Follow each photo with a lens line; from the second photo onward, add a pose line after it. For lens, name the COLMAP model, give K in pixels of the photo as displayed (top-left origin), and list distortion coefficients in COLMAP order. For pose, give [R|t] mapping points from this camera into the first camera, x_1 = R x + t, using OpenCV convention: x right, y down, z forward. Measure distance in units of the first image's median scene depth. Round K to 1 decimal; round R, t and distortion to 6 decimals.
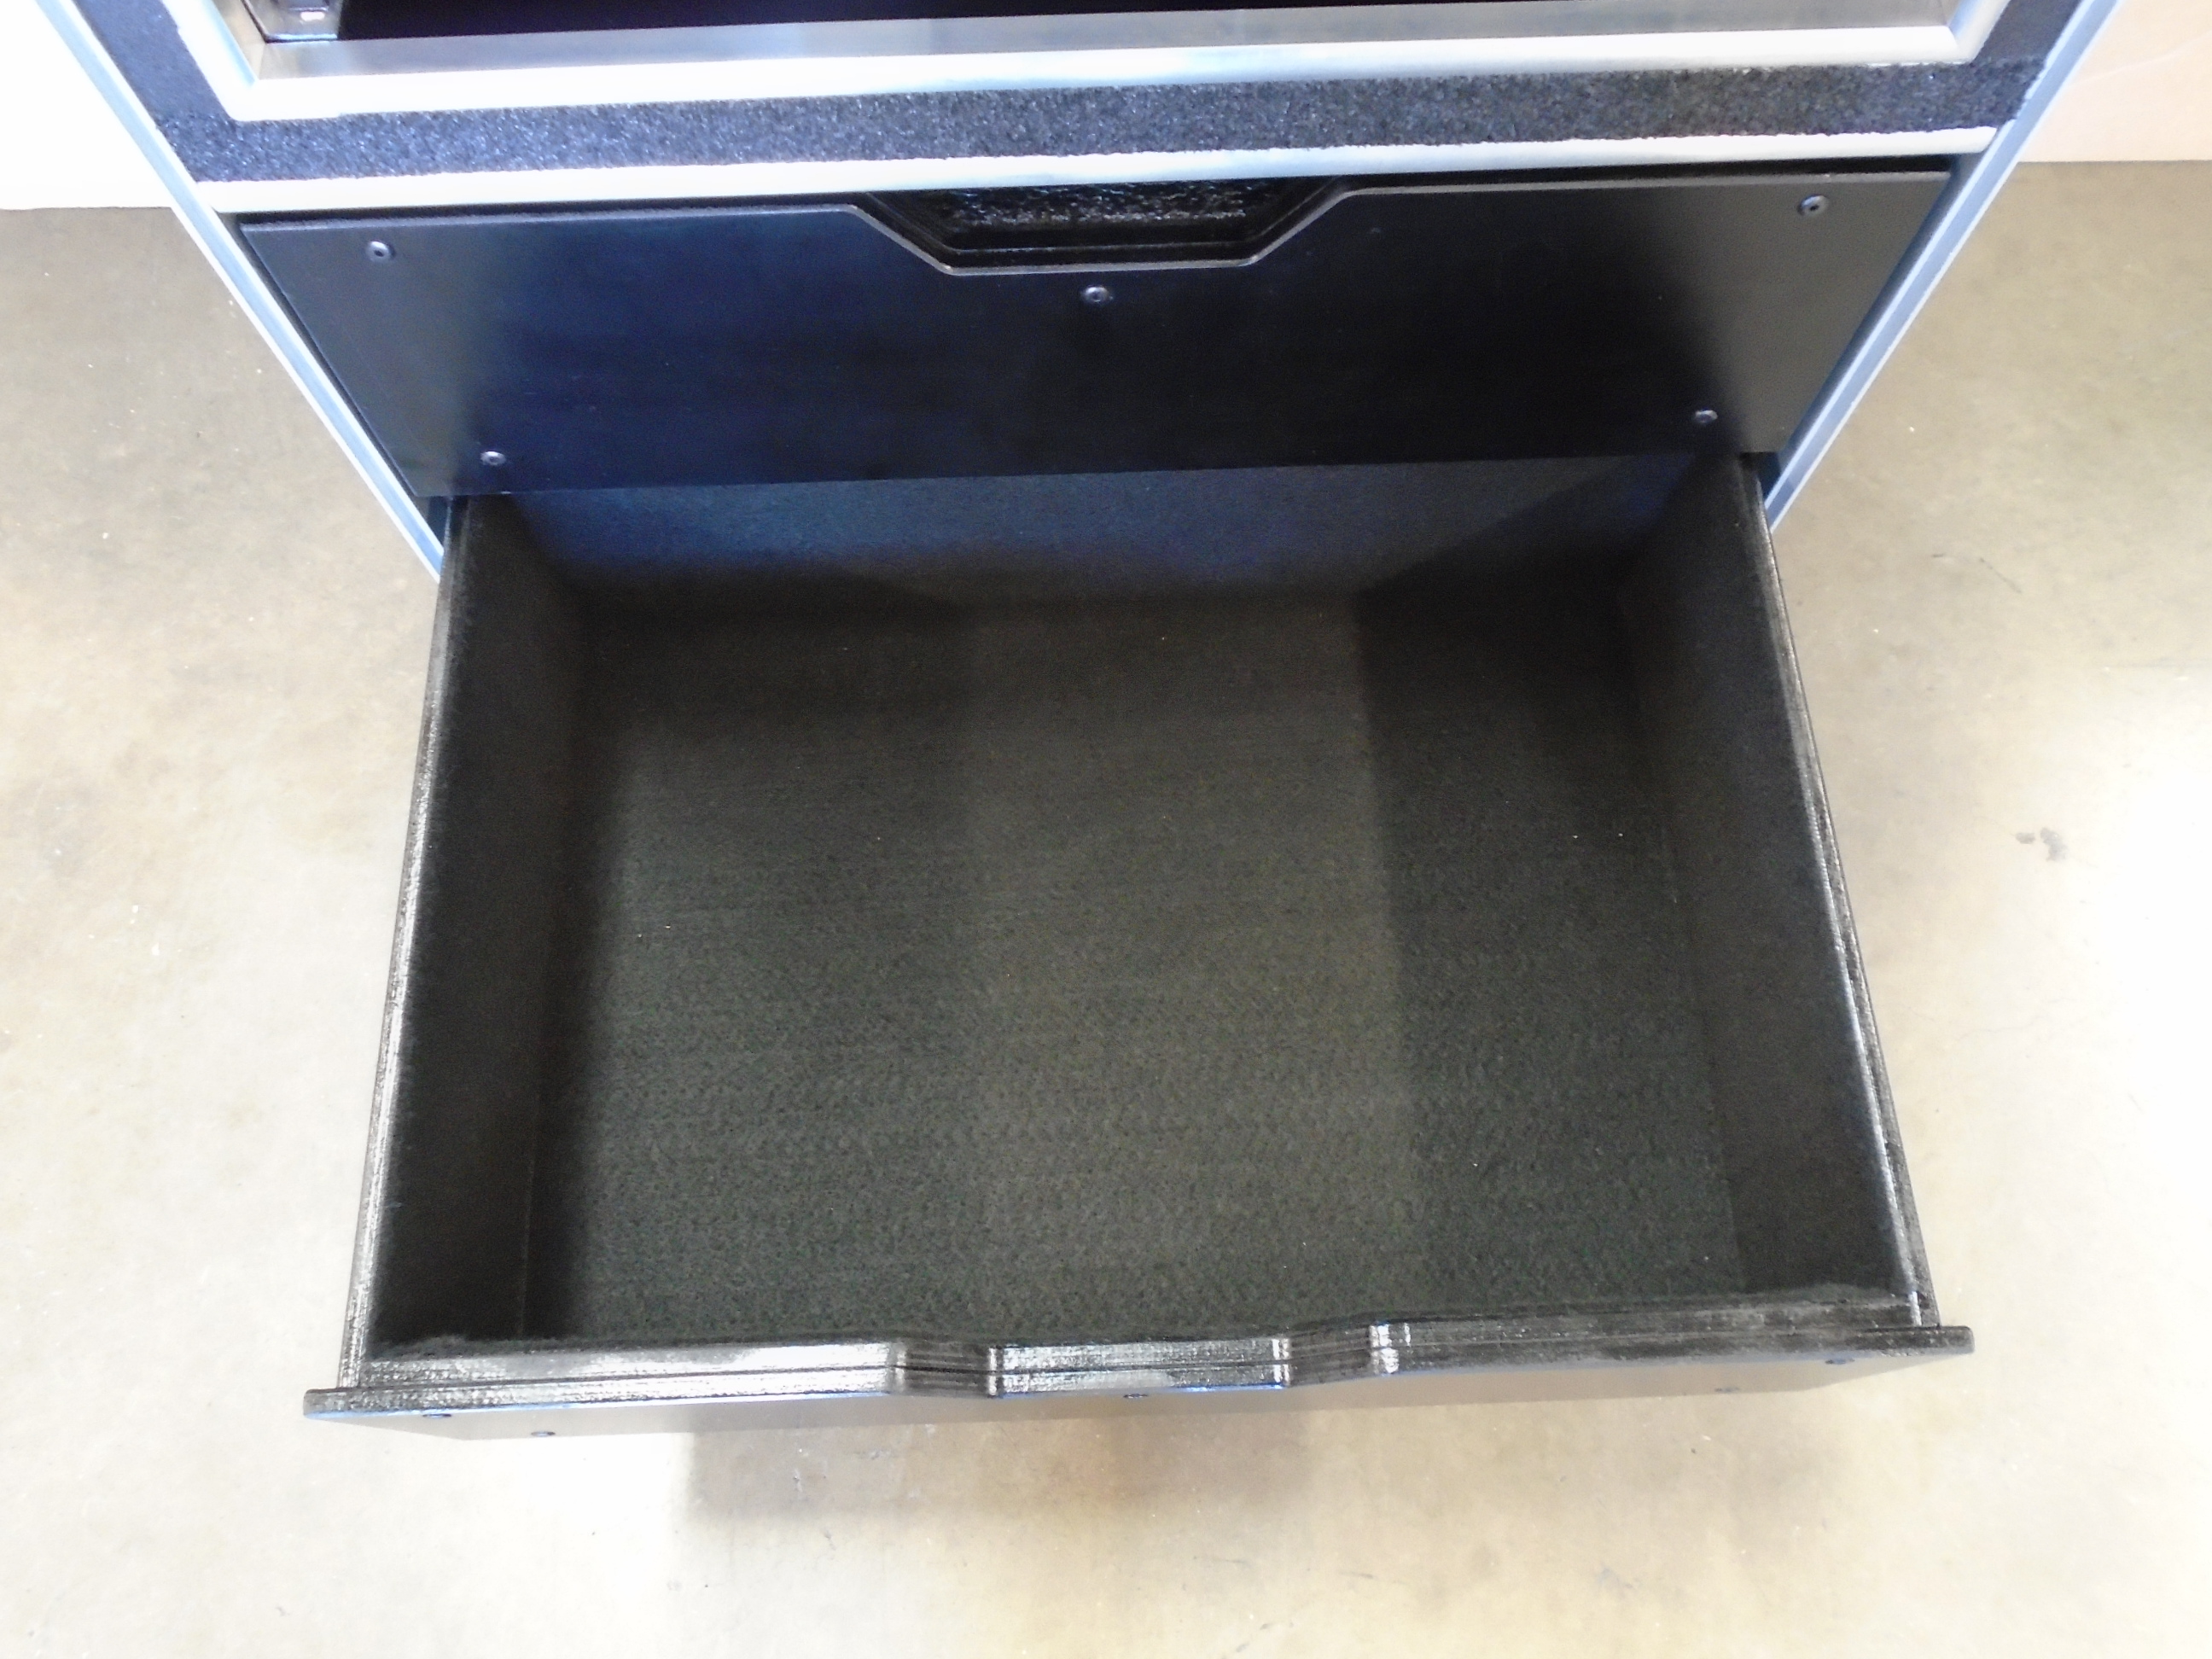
lens RADIAL K [[1719.9, 0, 1101.0], [0, 1719.9, 828.6], [0, 0, 1]] dist [-0.000789, -0.003171]
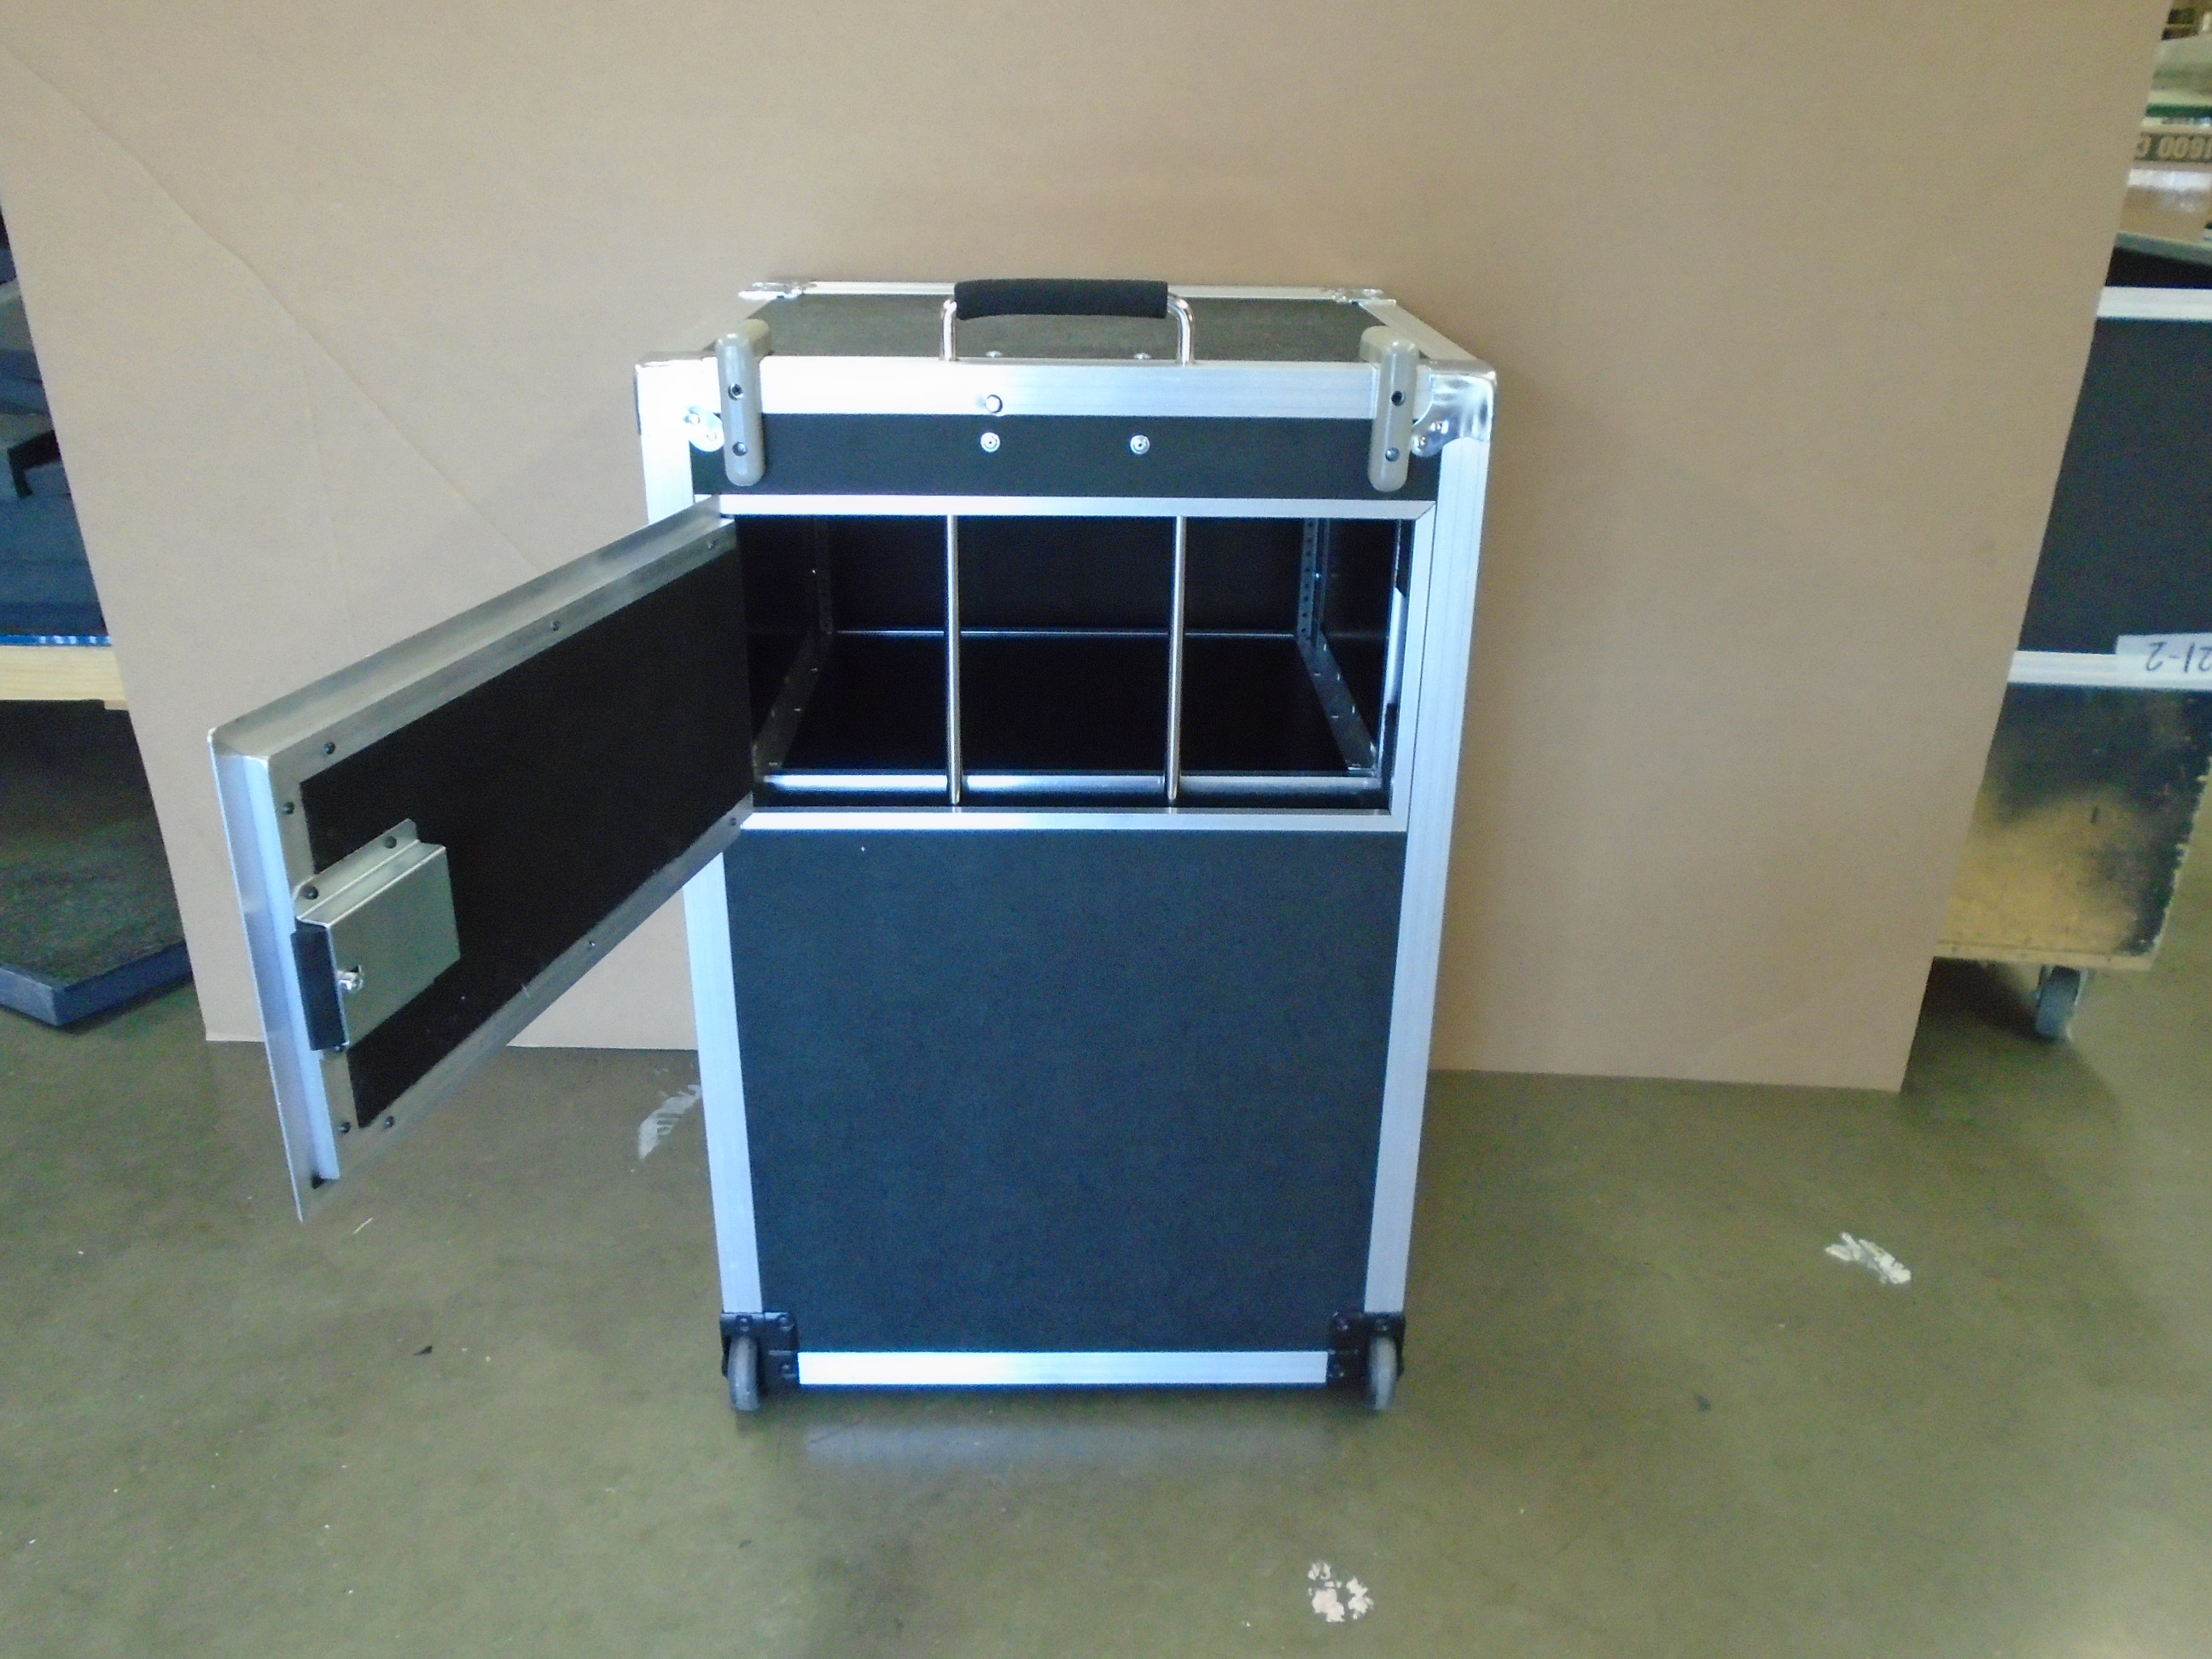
lens RADIAL K [[1719.9, 0, 1099.6], [0, 1719.9, 821.9], [0, 0, 1]] dist [-0.000789, -0.003171]
pose [[0.998483, 0.038763, -0.039105, 0.092081], [-0.055027, 0.727798, -0.683581, 0.985126], [0.001963, 0.684695, 0.728827, -0.633337]]
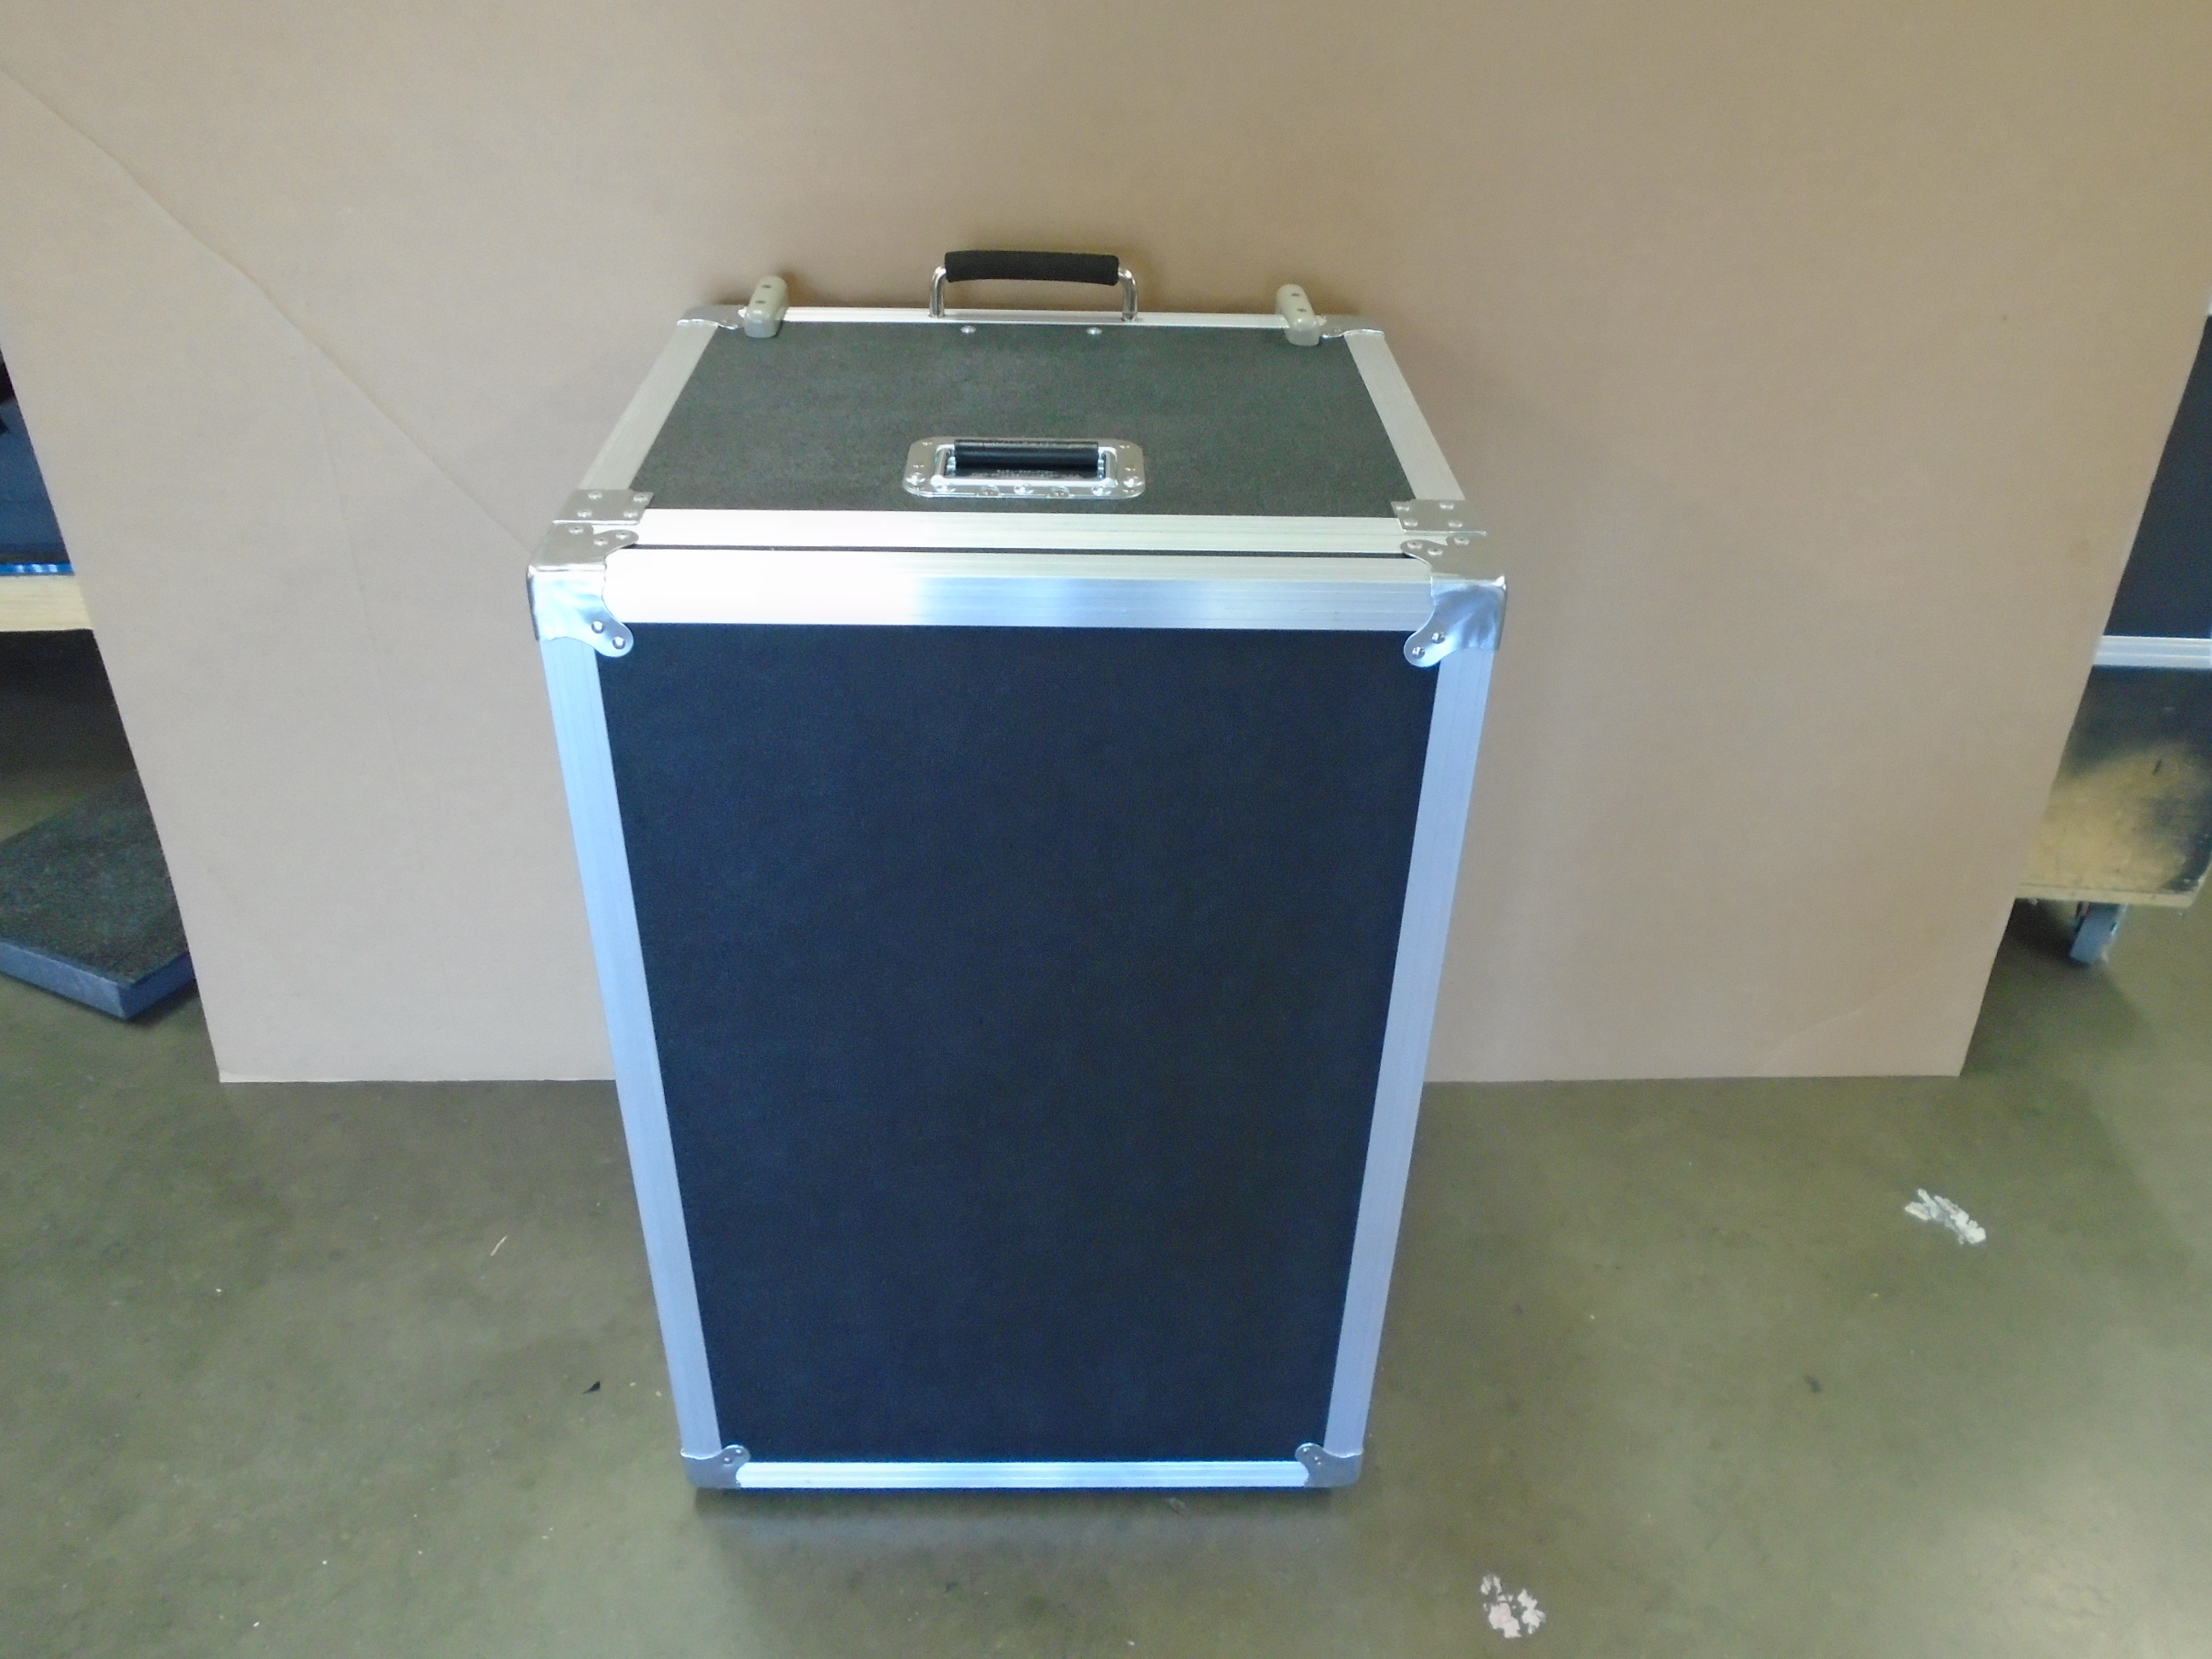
lens RADIAL K [[1719.9, 0, 1100.8], [0, 1719.9, 823.5], [0, 0, 1]] dist [-0.000789, -0.003171]
pose [[0.999399, 0.019035, 0.028968, -0.242246], [0.000547, 0.826949, -0.562277, 0.679339], [-0.034658, 0.561955, 0.826441, -0.857178]]
